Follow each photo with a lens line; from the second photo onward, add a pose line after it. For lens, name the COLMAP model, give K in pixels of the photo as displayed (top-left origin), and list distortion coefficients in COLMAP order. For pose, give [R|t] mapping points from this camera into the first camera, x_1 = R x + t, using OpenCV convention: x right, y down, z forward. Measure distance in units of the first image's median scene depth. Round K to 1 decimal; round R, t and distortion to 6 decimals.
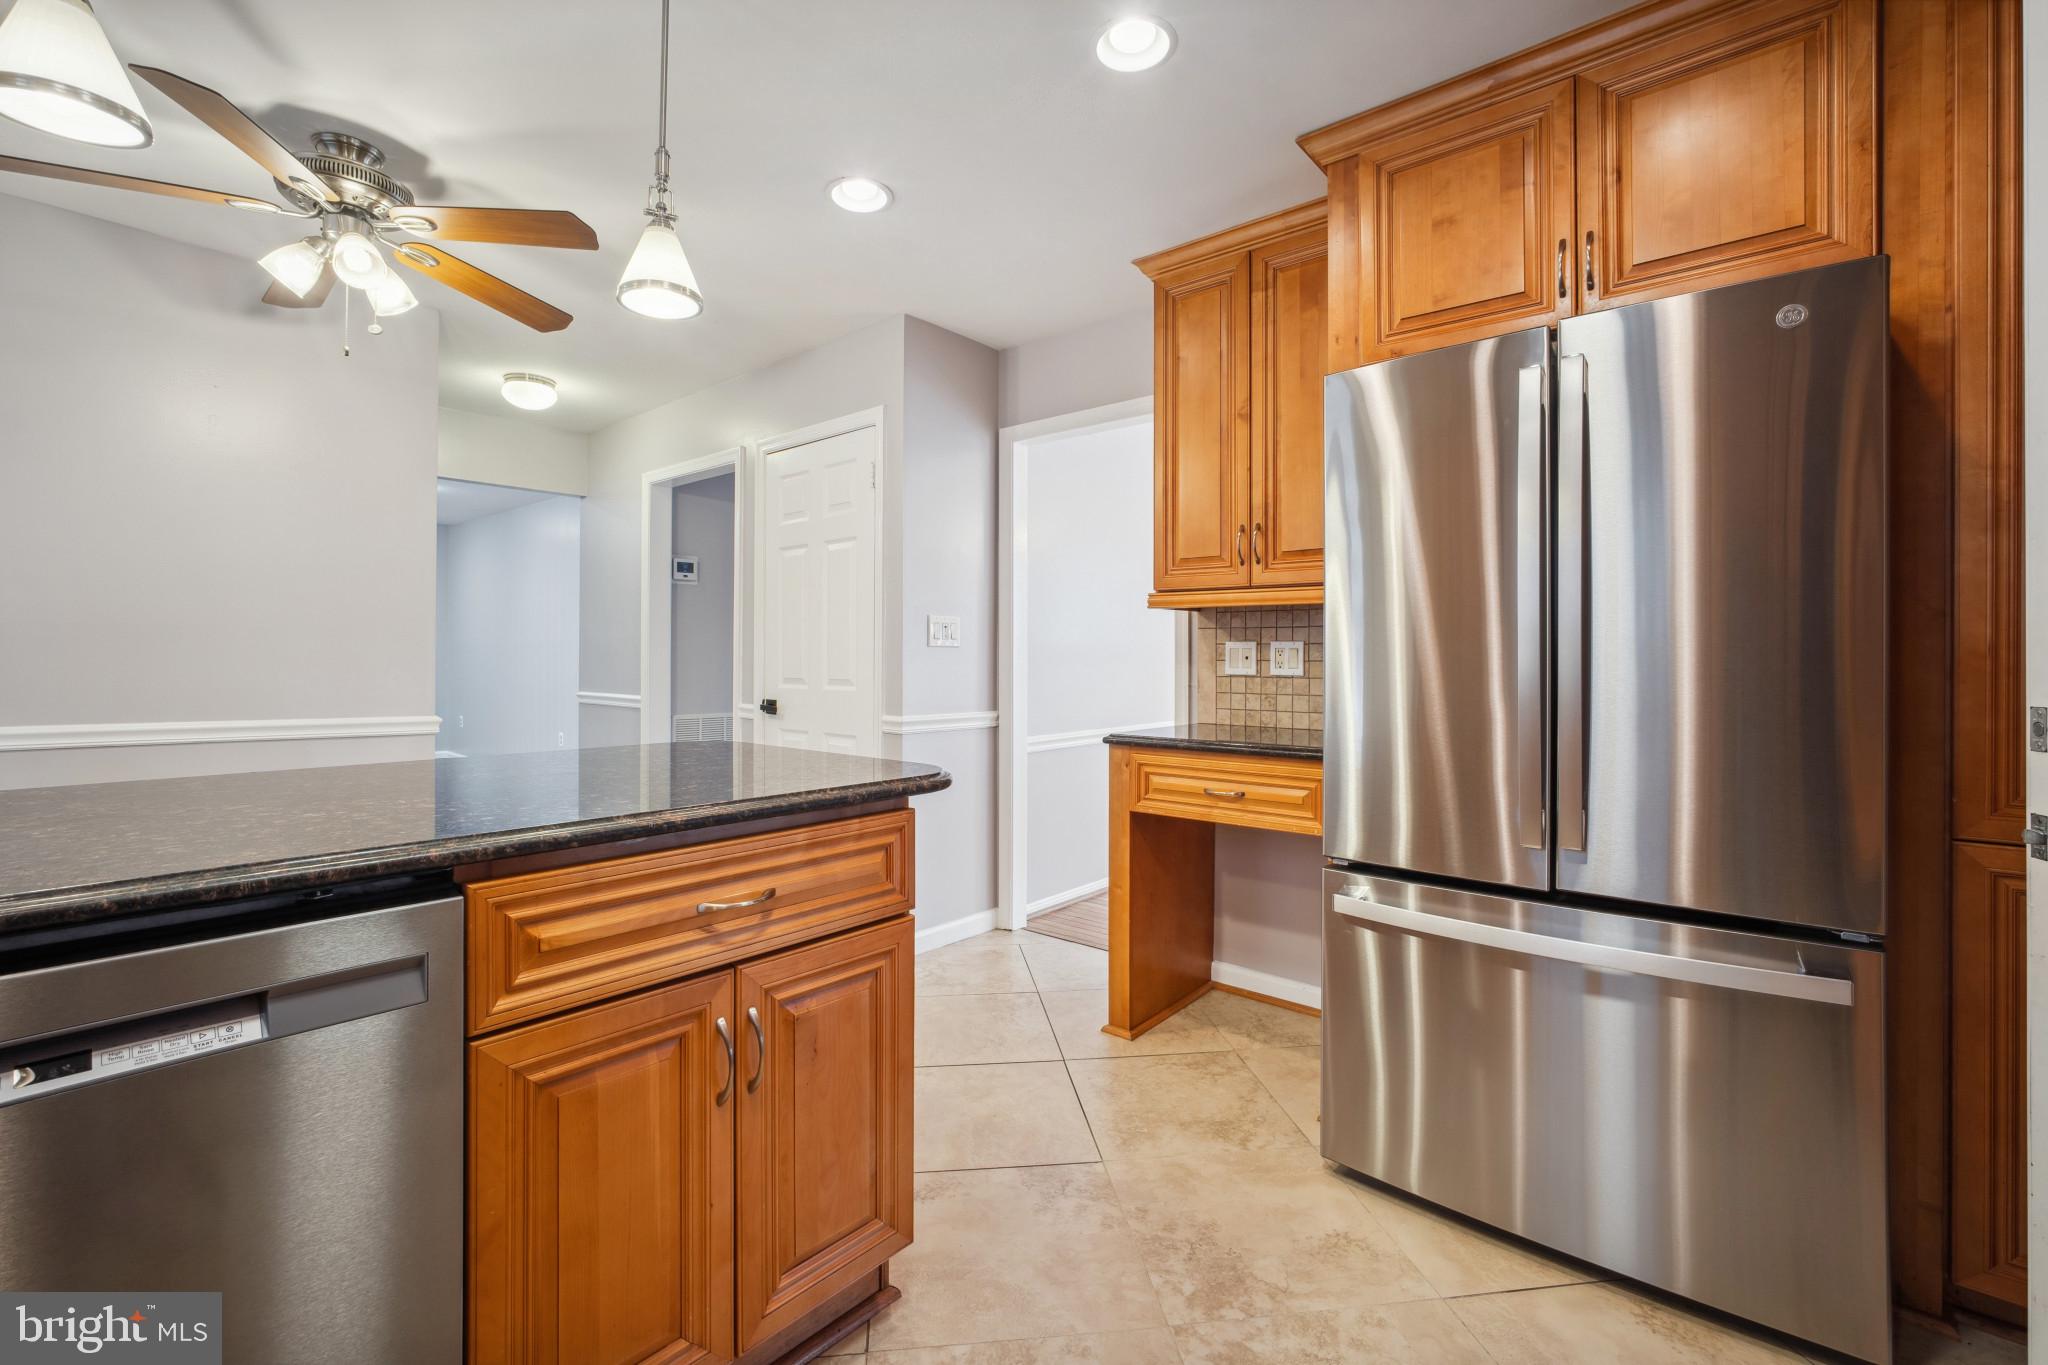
lens RADIAL K [[885.7, 0, 1023.2], [0, 885.7, 653.7], [0, 0, 1]] dist [-0.035809, 0.014989]
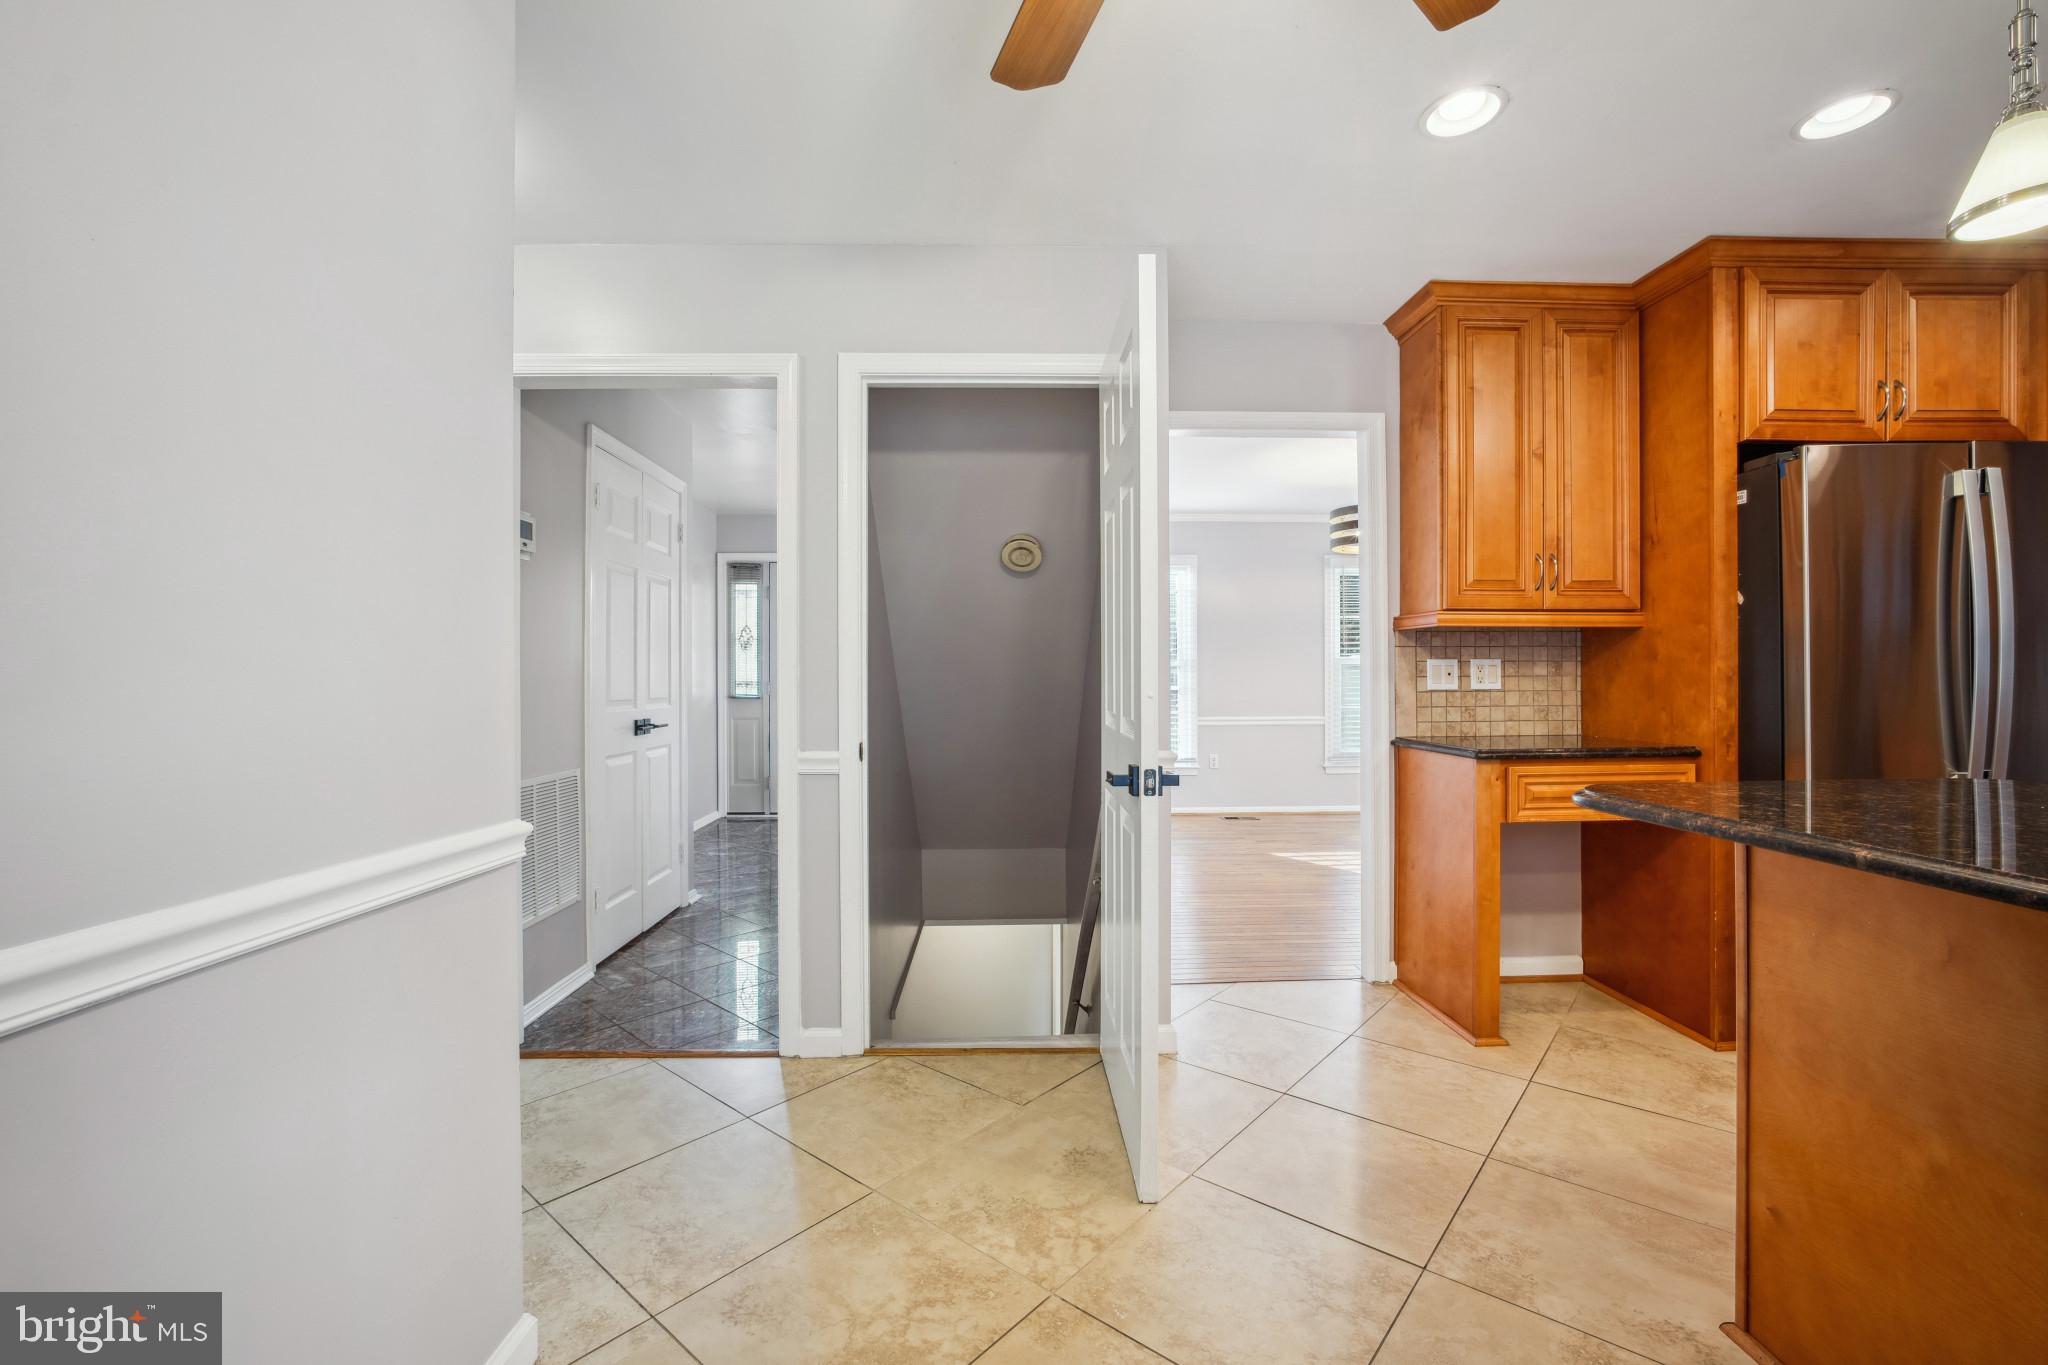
lens RADIAL K [[871.7, 0, 1030.4], [0, 871.7, 679.9], [0, 0, 1]] dist [-0.036786, 0.014166]
pose [[0.737372, -0.009239, 0.675424, -0.870835], [0.007654, 0.999957, 0.005322, 0.002250], [-0.675444, 0.001245, 0.737410, 0.574104]]
